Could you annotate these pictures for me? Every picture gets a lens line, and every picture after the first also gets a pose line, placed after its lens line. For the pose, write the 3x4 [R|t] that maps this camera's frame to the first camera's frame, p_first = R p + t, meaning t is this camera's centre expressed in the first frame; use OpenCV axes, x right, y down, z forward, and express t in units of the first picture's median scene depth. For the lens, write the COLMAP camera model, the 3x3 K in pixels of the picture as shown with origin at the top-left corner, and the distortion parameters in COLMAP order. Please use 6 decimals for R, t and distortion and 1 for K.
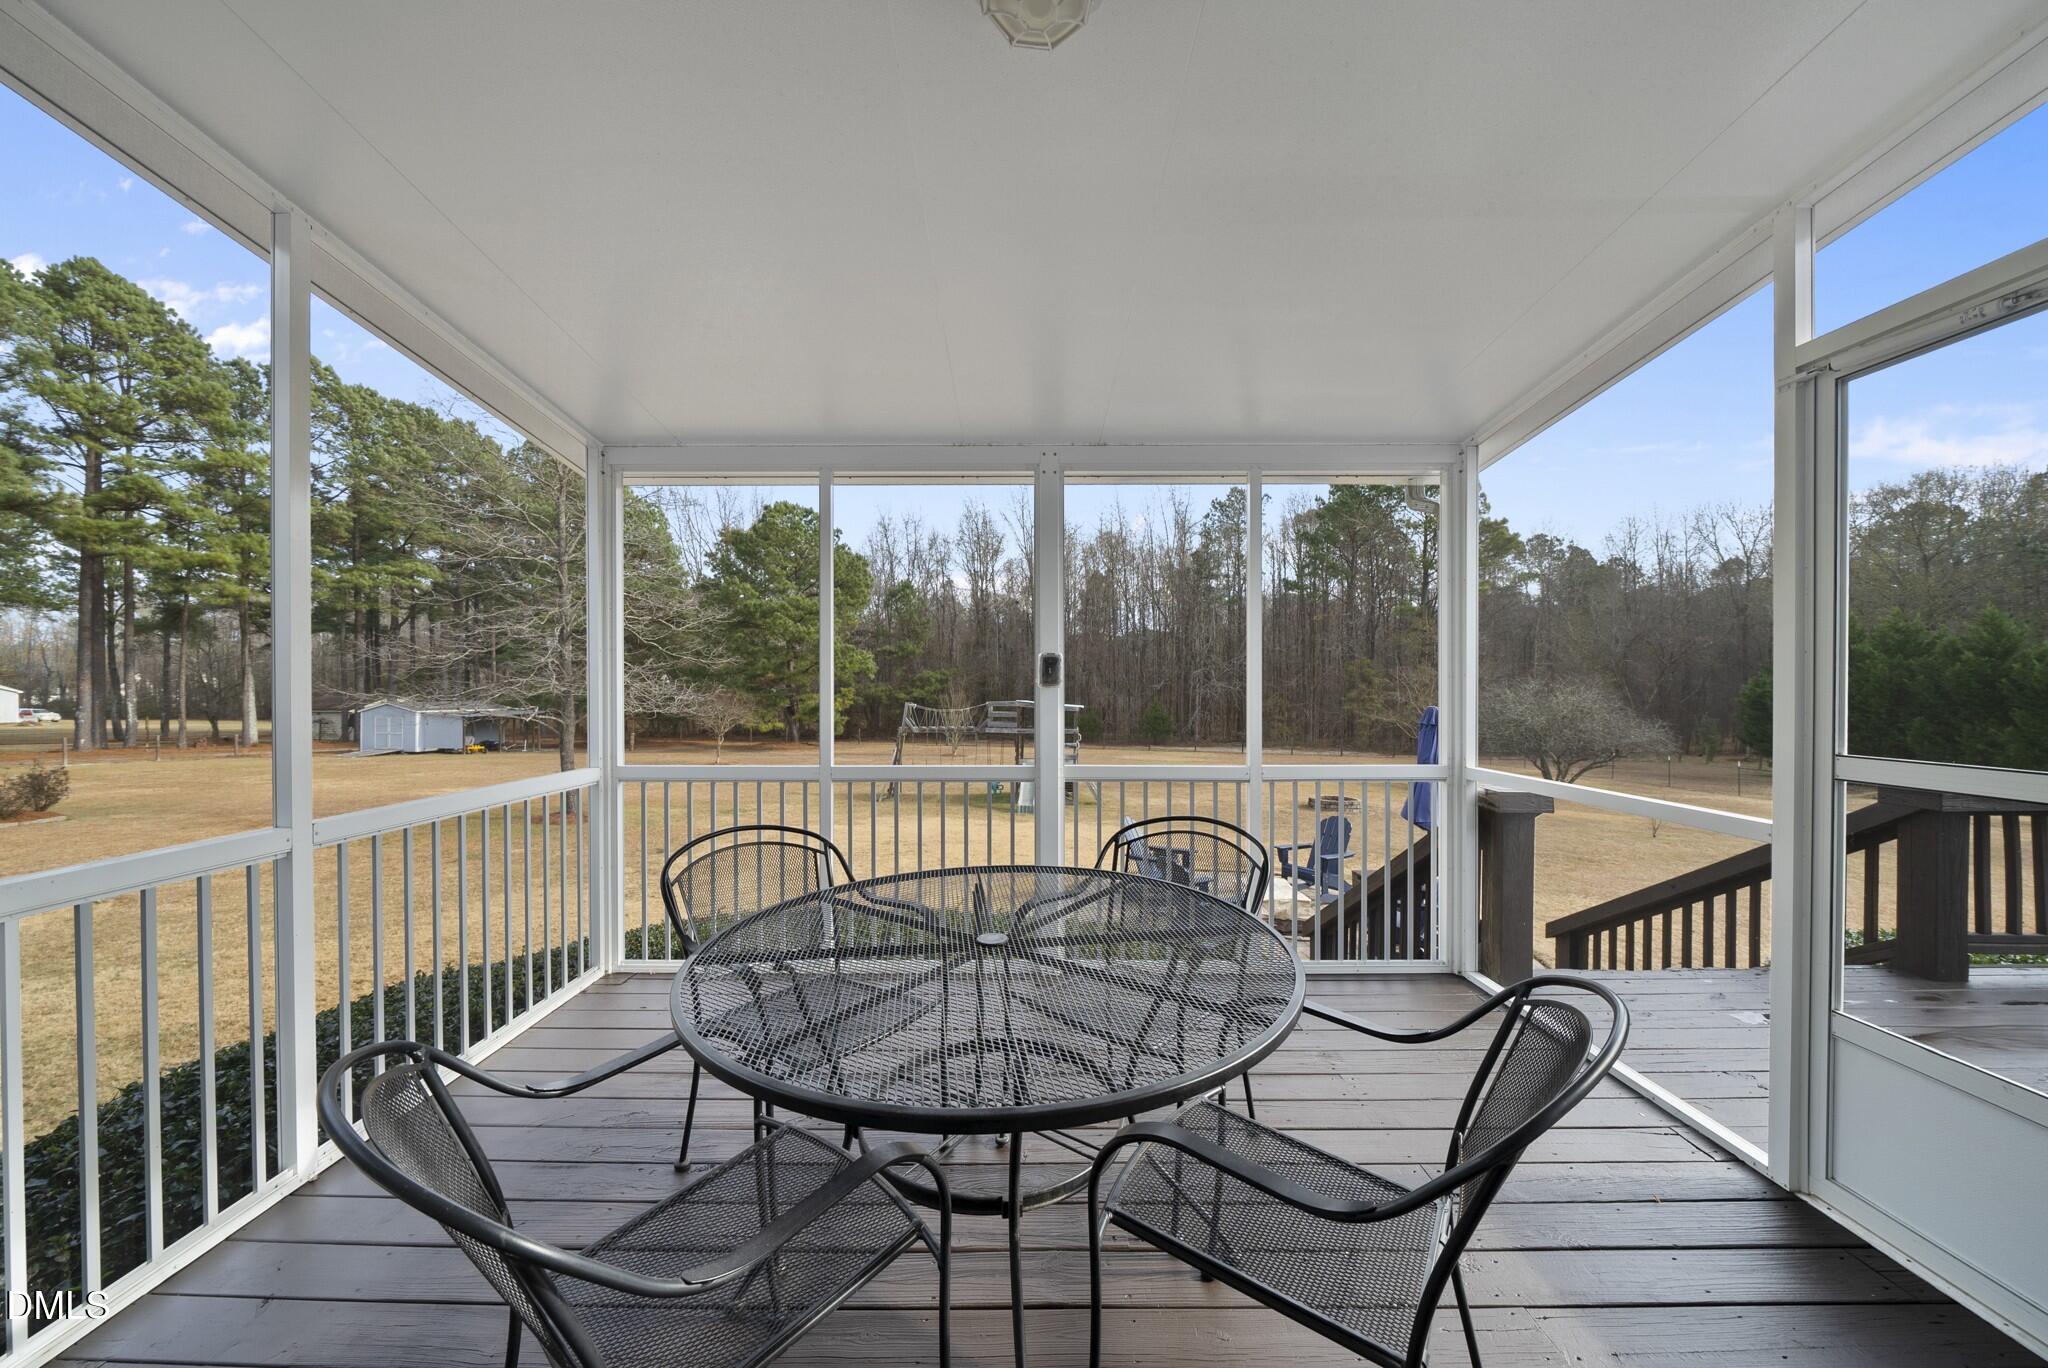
lens RADIAL K [[702.9, 0, 1016.7], [0, 702.9, 681.3], [0, 0, 1]] dist [-0.007001, -0.000431]
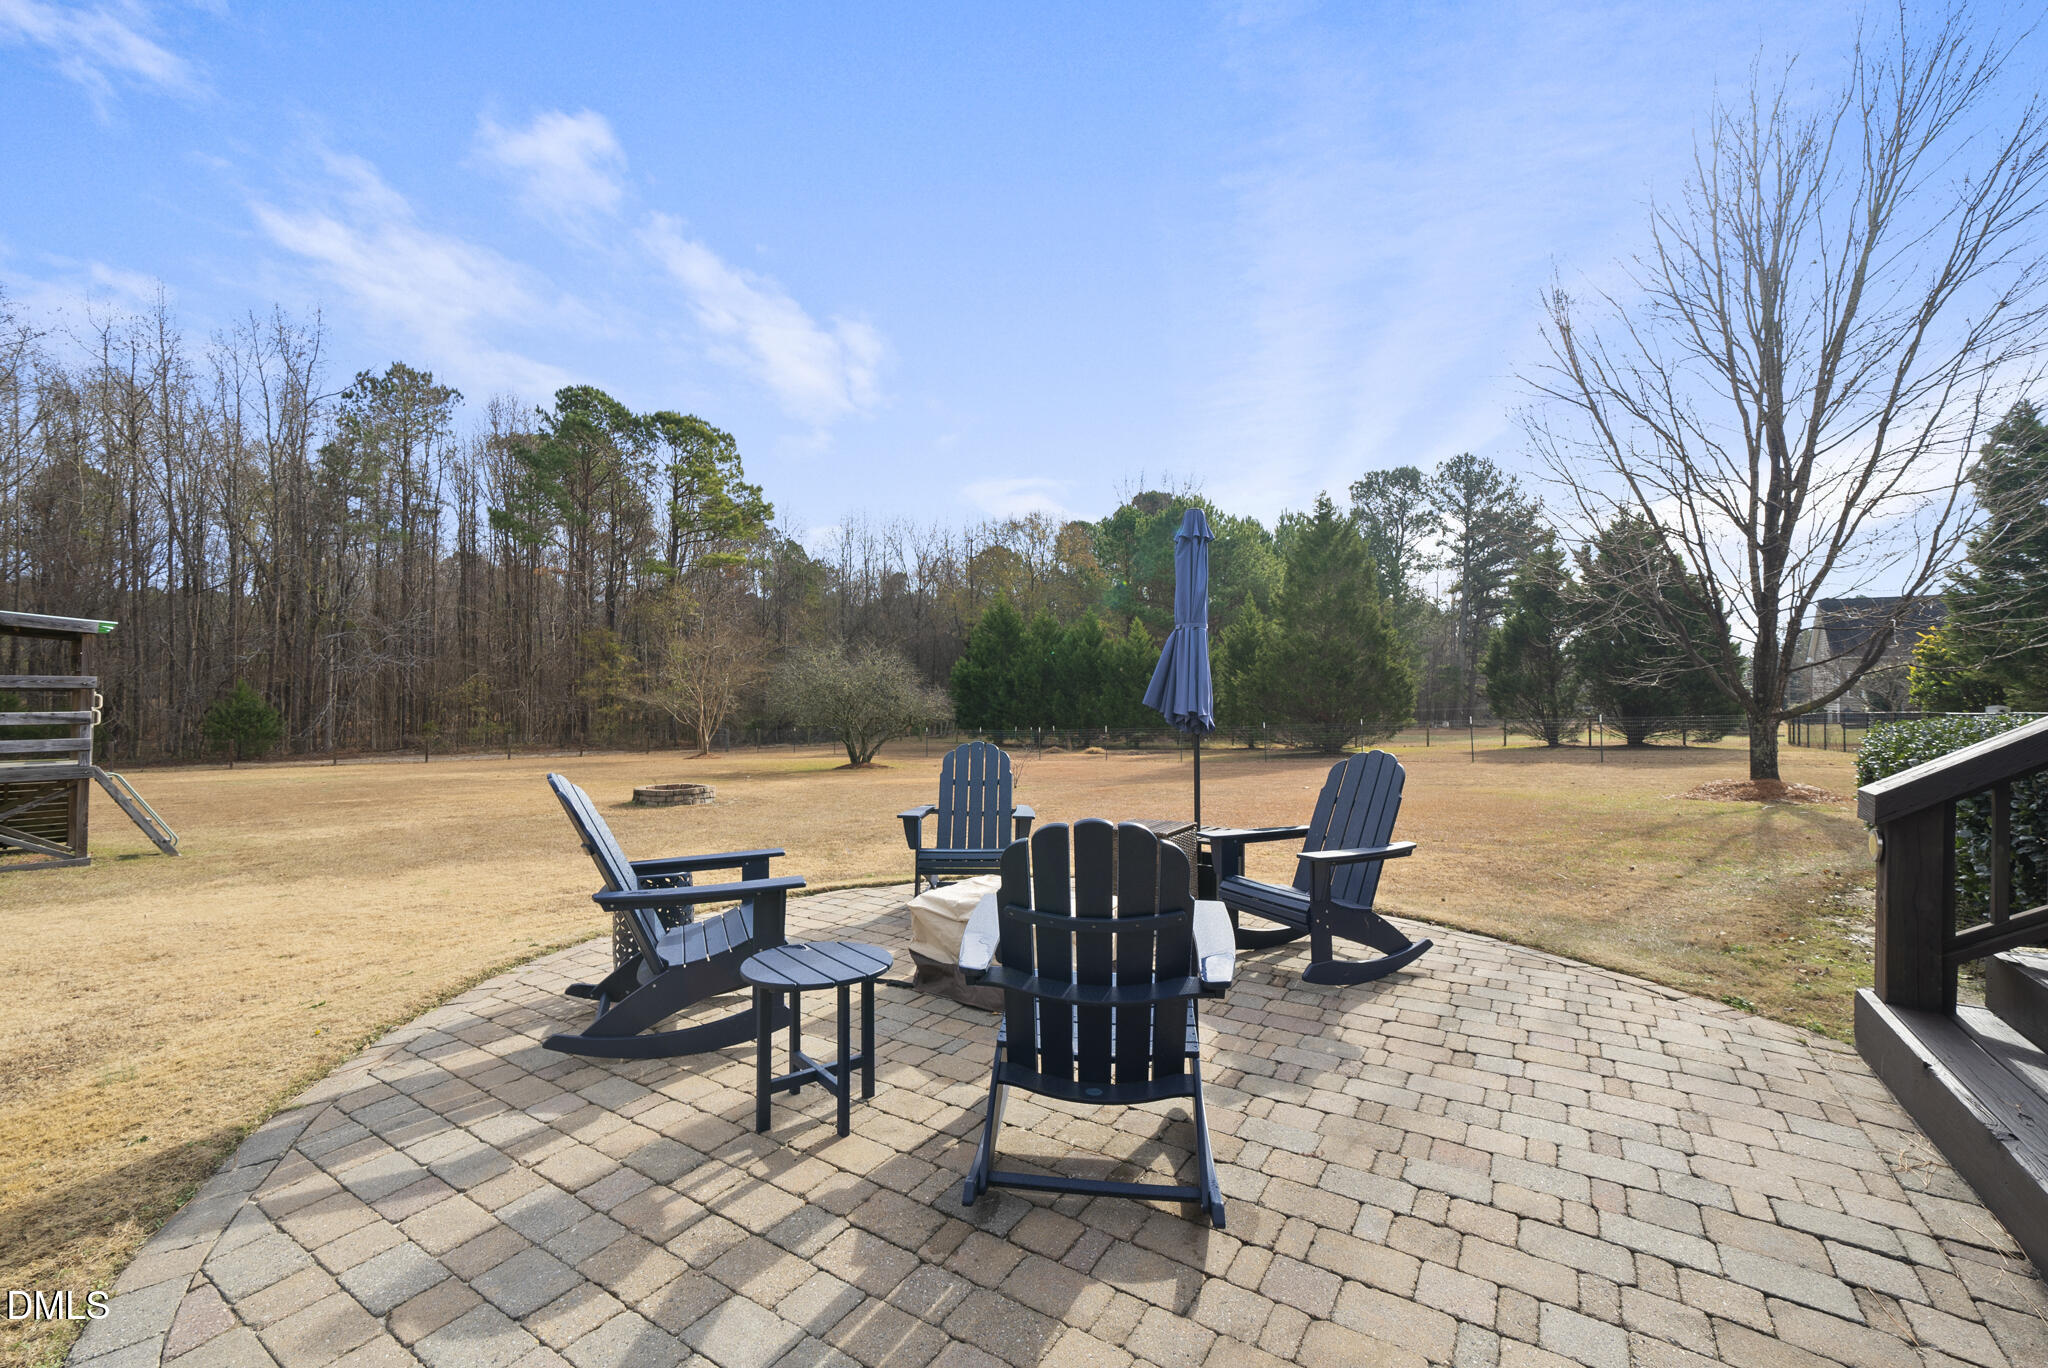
lens RADIAL K [[827.4, 0, 1020.4], [0, 827.4, 681.3], [0, 0, 1]] dist [-0.002697, 0.000175]
pose [[0.556086, 0.013511, 0.831015, -0.010418], [-0.010640, 0.999902, -0.009137, 0.049776], [-0.831057, -0.003761, 0.556175, 0.208884]]
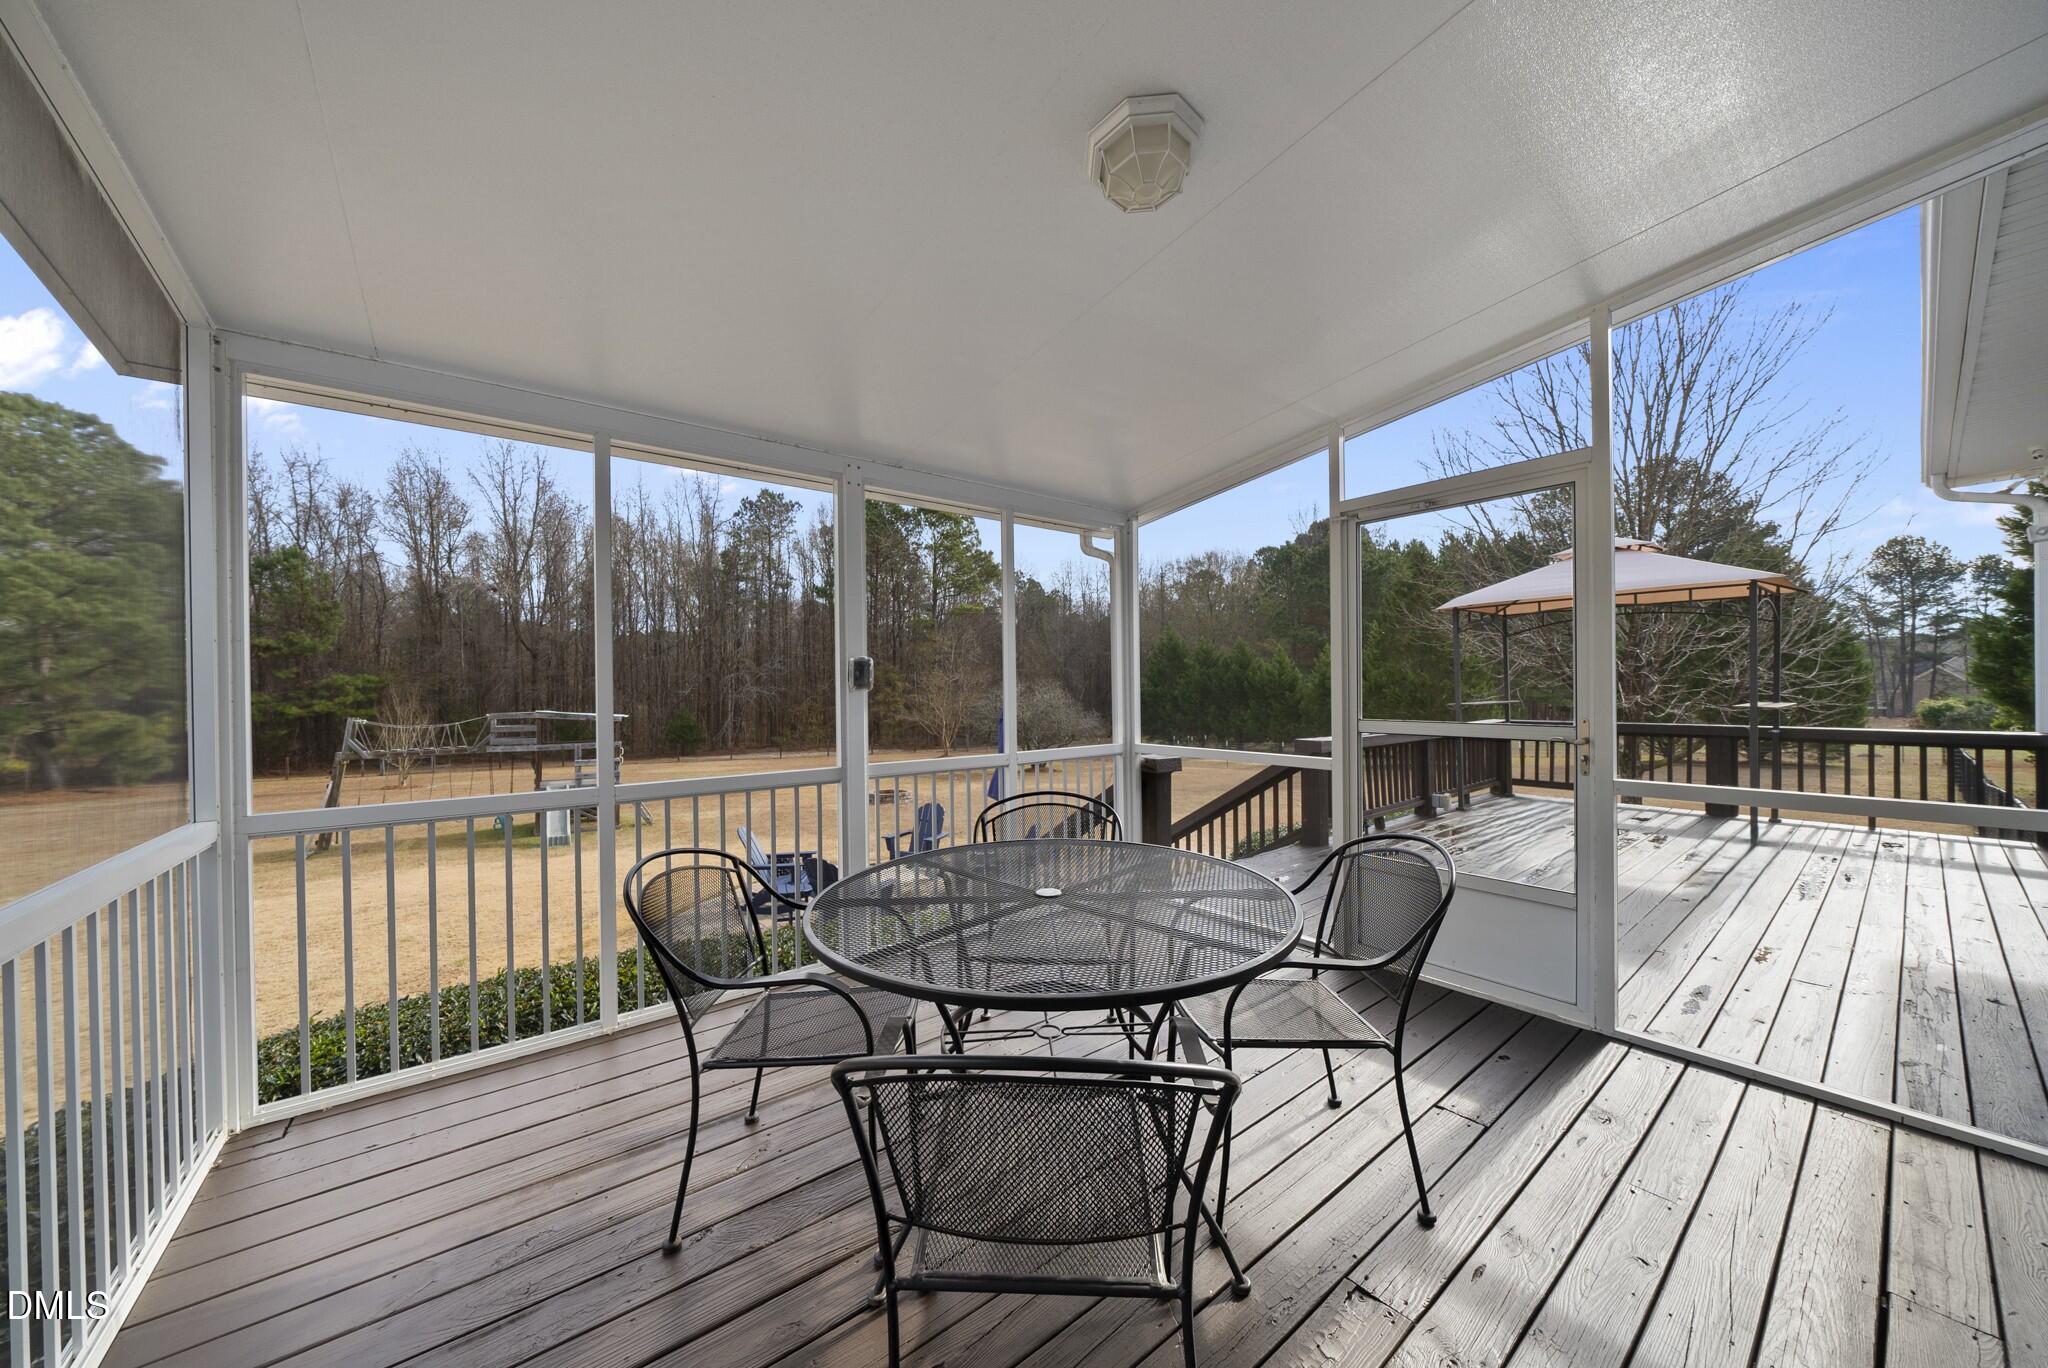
lens RADIAL K [[702.9, 0, 1024.1], [0, 702.9, 684.5], [0, 0, 1]] dist [-0.007001, -0.000431]
pose [[0.783446, -0.005461, 0.621436, -0.045138], [0.007007, 0.999975, -0.000046, 0.000184], [-0.621421, 0.004390, 0.783465, 0.003357]]
